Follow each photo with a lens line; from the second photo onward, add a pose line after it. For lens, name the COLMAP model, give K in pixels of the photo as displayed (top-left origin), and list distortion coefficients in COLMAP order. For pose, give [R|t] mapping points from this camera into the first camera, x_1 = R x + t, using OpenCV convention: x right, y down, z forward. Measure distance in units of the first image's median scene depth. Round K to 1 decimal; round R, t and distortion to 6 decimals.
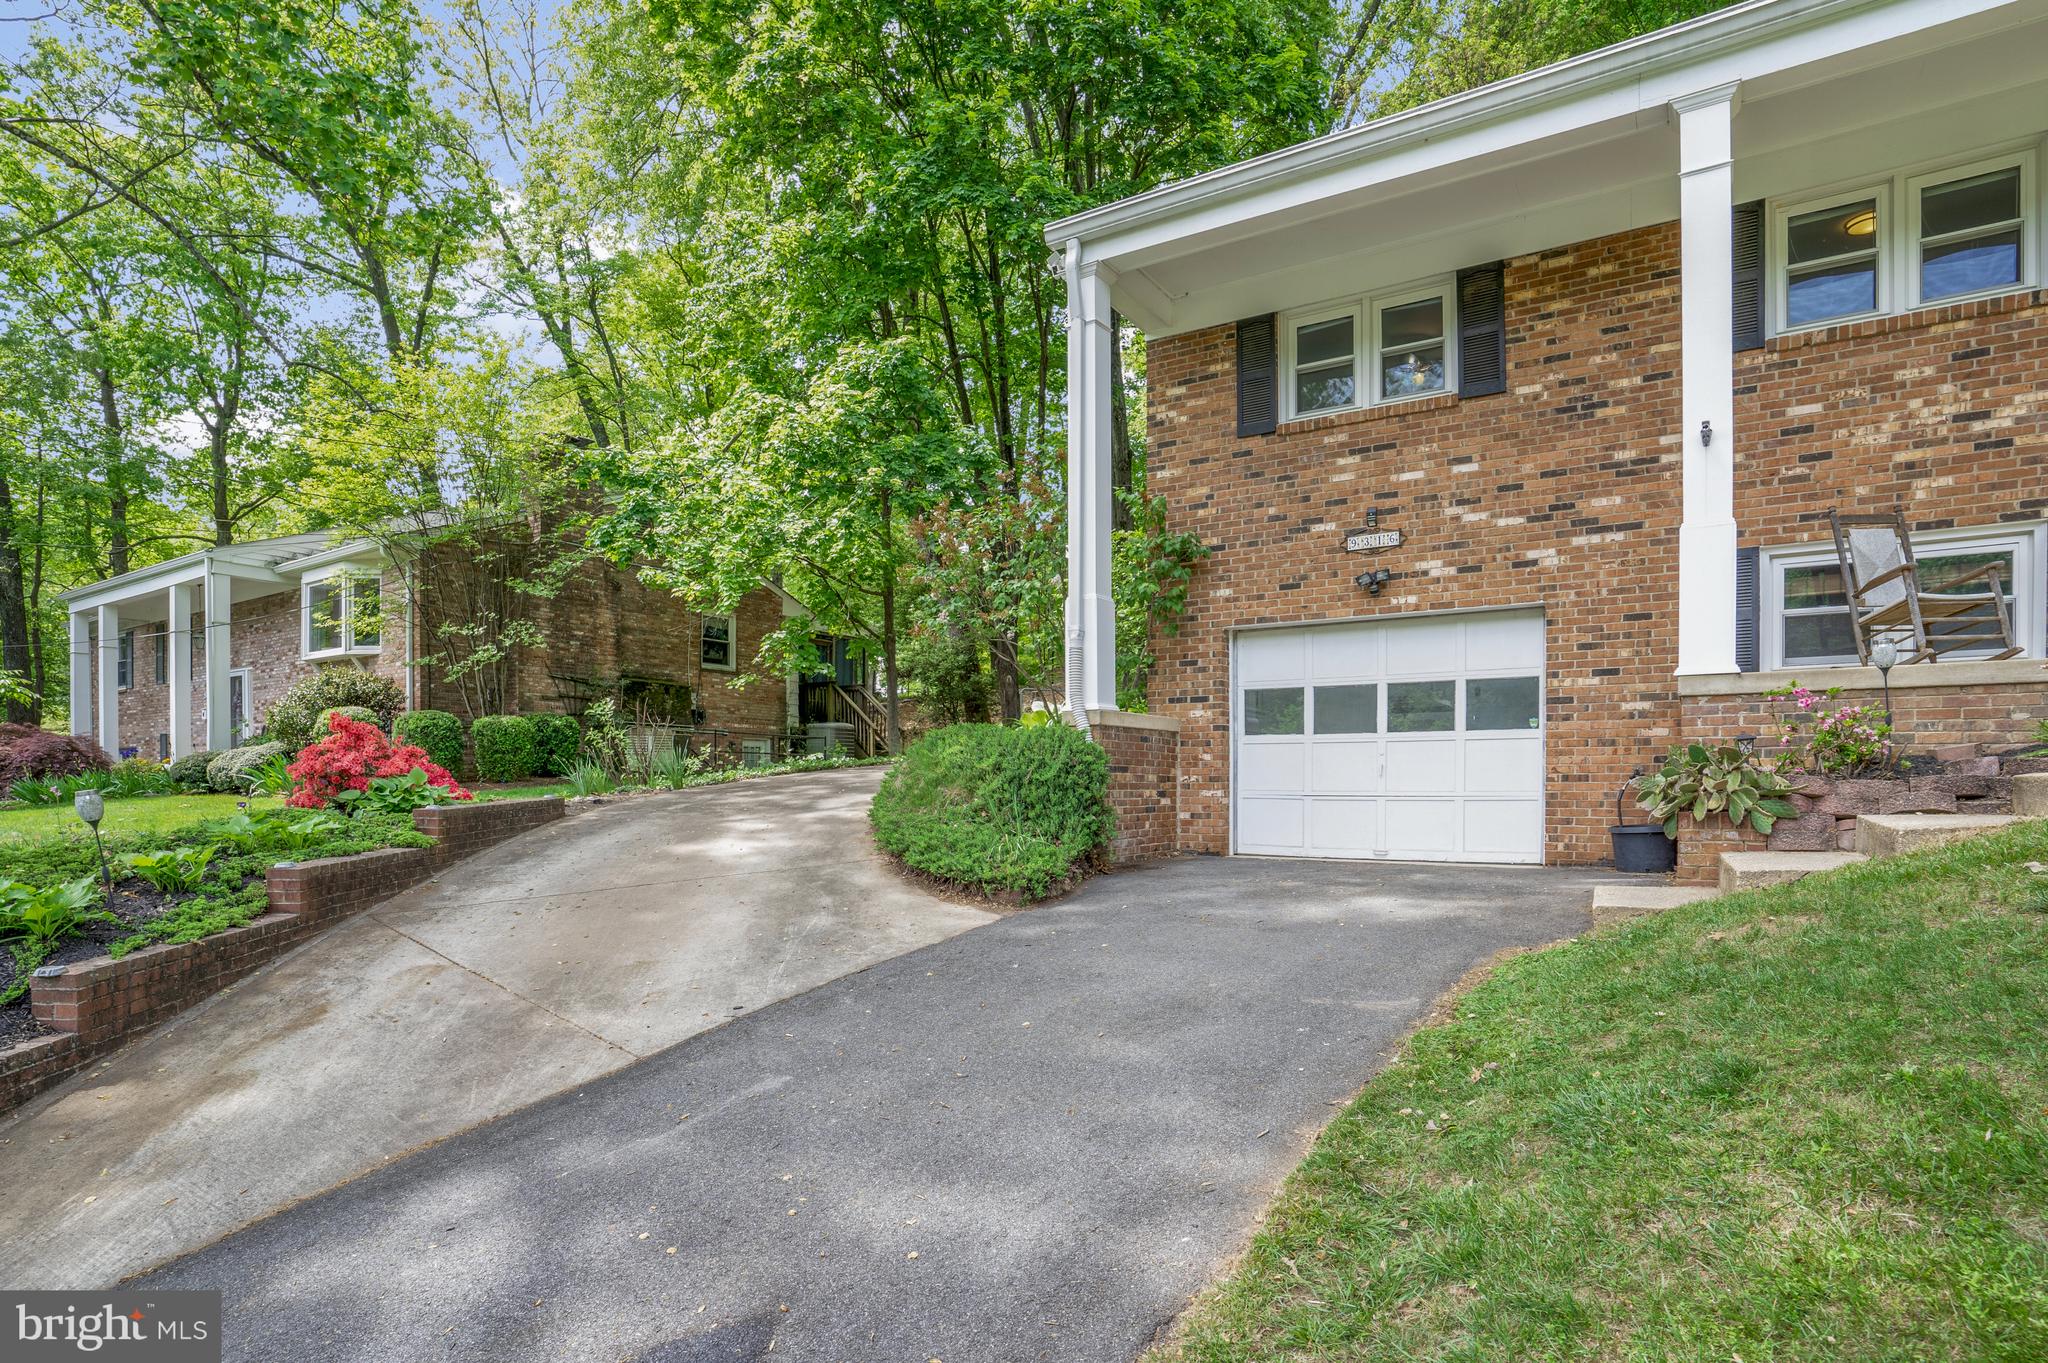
lens RADIAL K [[1075.6, 0, 1038.1], [0, 1075.6, 799.6], [0, 0, 1]] dist [-0.032000, 0.010632]
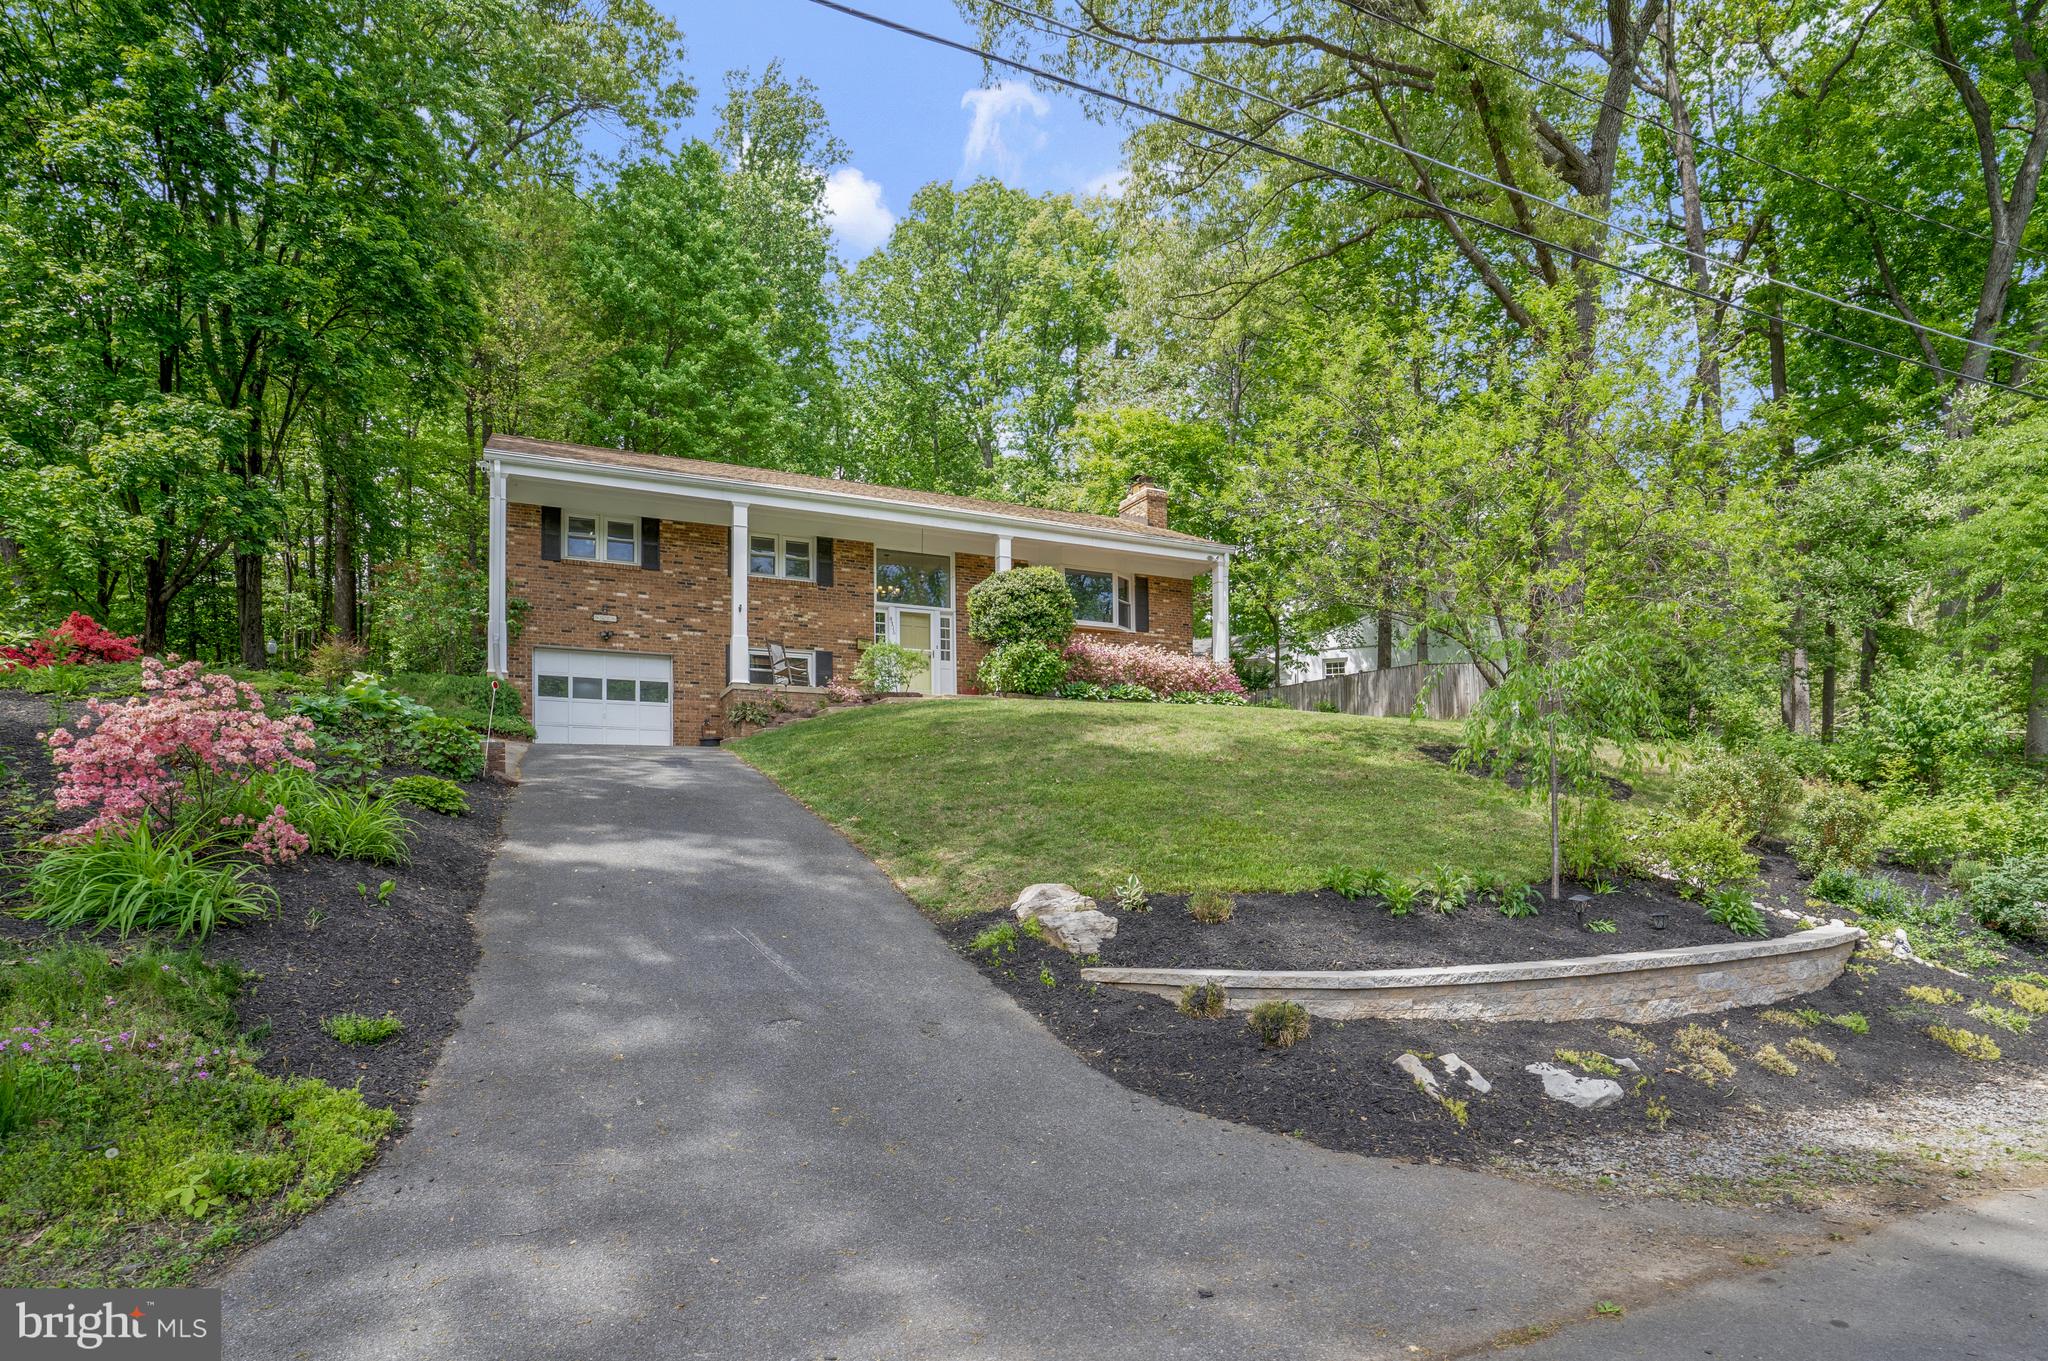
lens RADIAL K [[1075.6, 0, 983.7], [0, 1075.6, 820.2], [0, 0, 1]] dist [-0.032000, 0.010632]
pose [[0.578108, 0.023172, 0.815632, -1.263618], [0.009272, 0.999346, -0.034963, 0.332790], [-0.815908, 0.027775, 0.577514, -1.170059]]
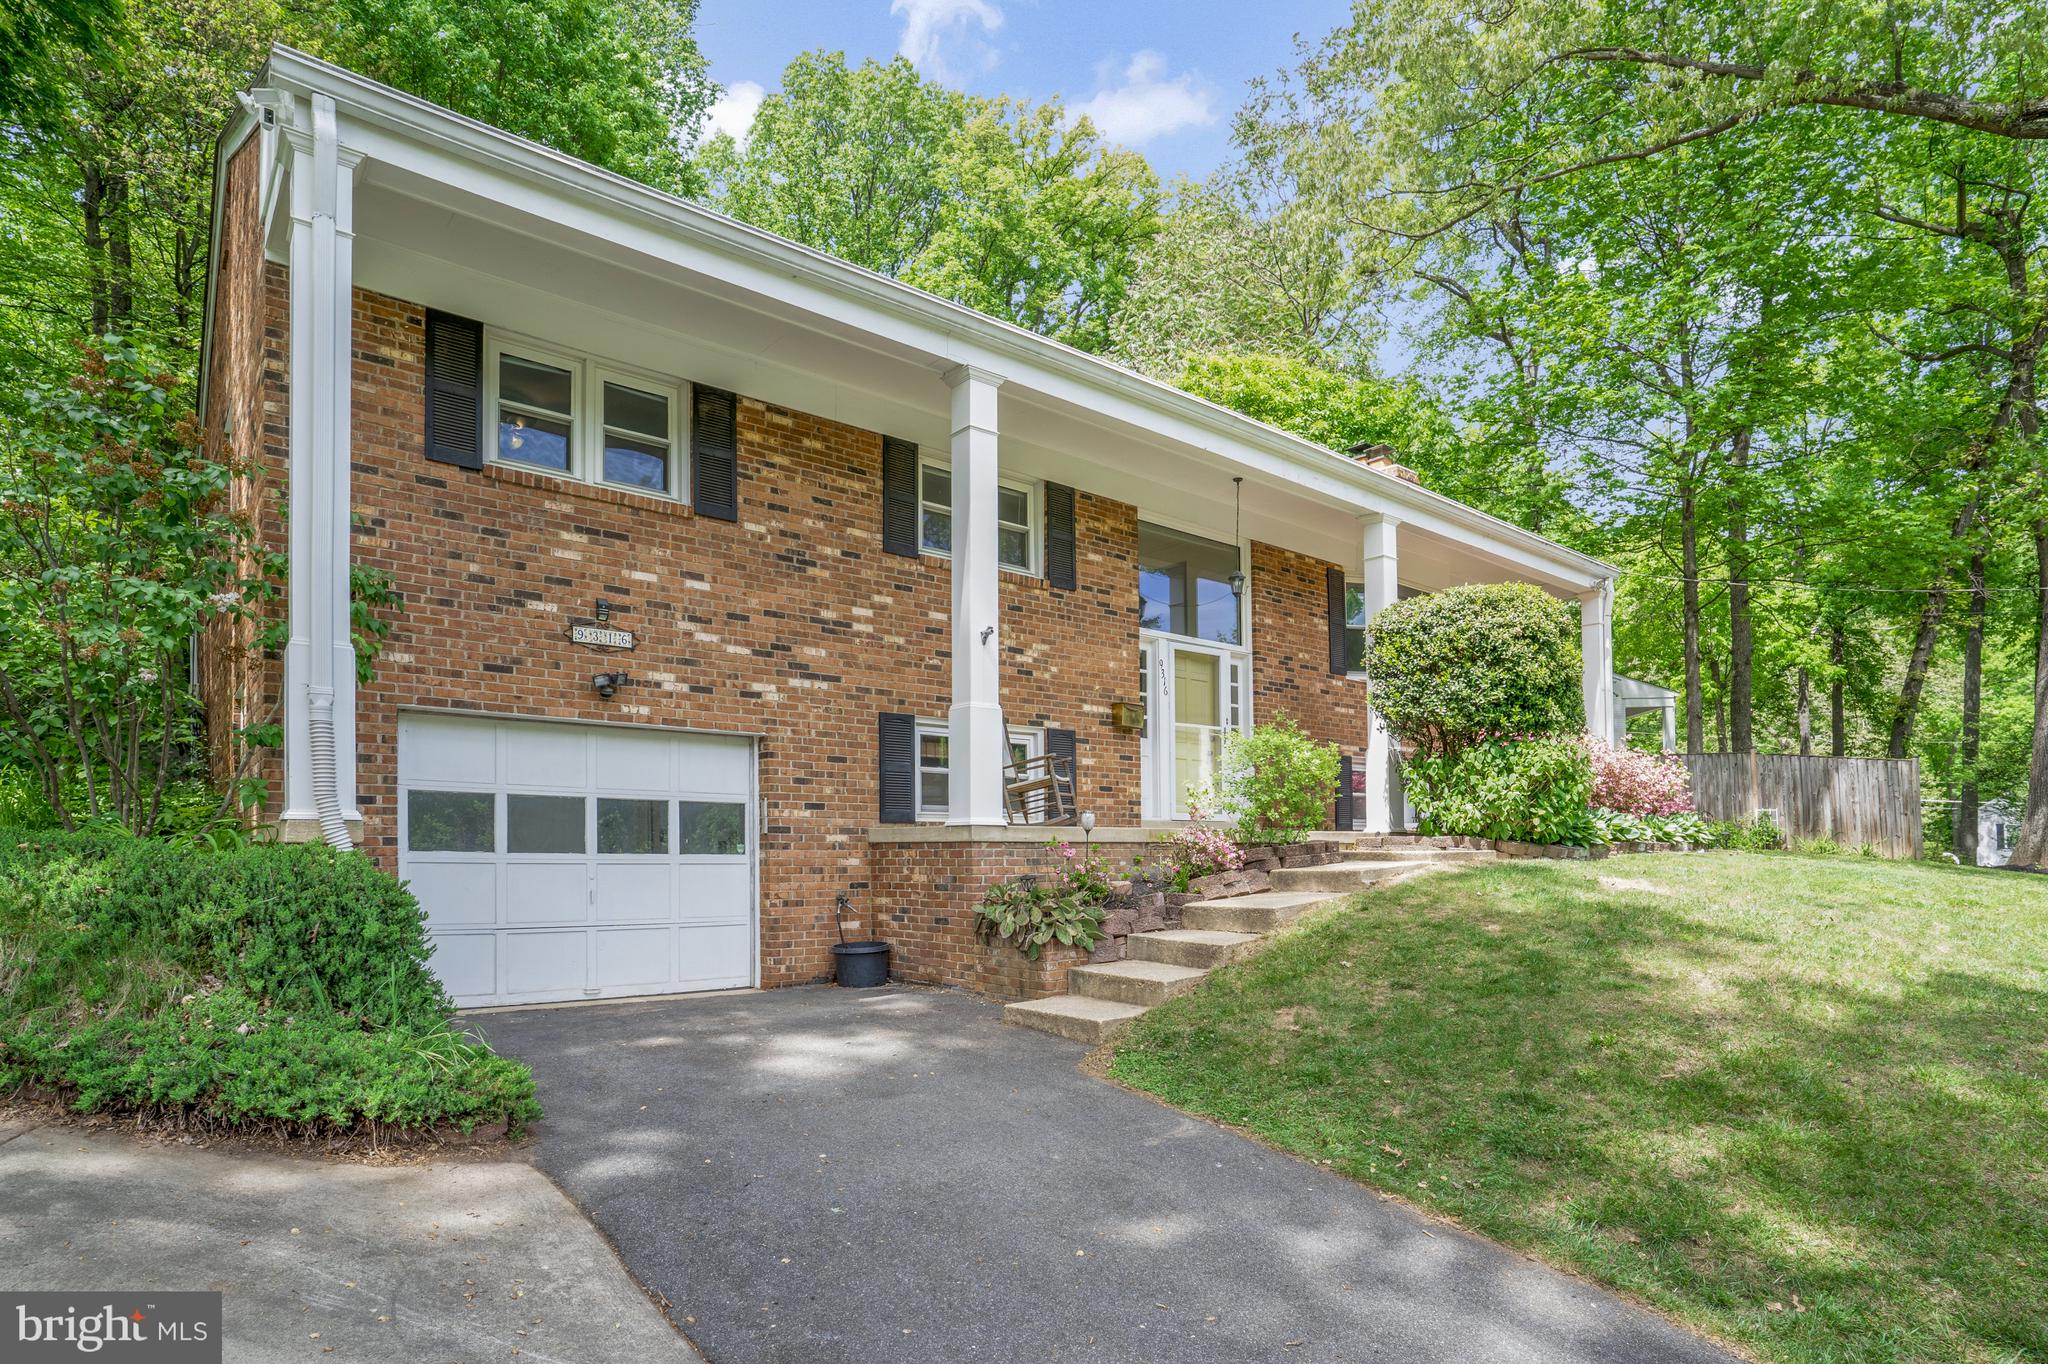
lens RADIAL K [[1108.9, 0, 1044.8], [0, 1108.9, 813.4], [0, 0, 1]] dist [-0.029993, 0.003202]
pose [[0.314896, 0.042906, 0.948156, -0.476593], [0.013244, 0.998682, -0.049591, -0.052552], [-0.949034, 0.028174, 0.313912, 0.419096]]
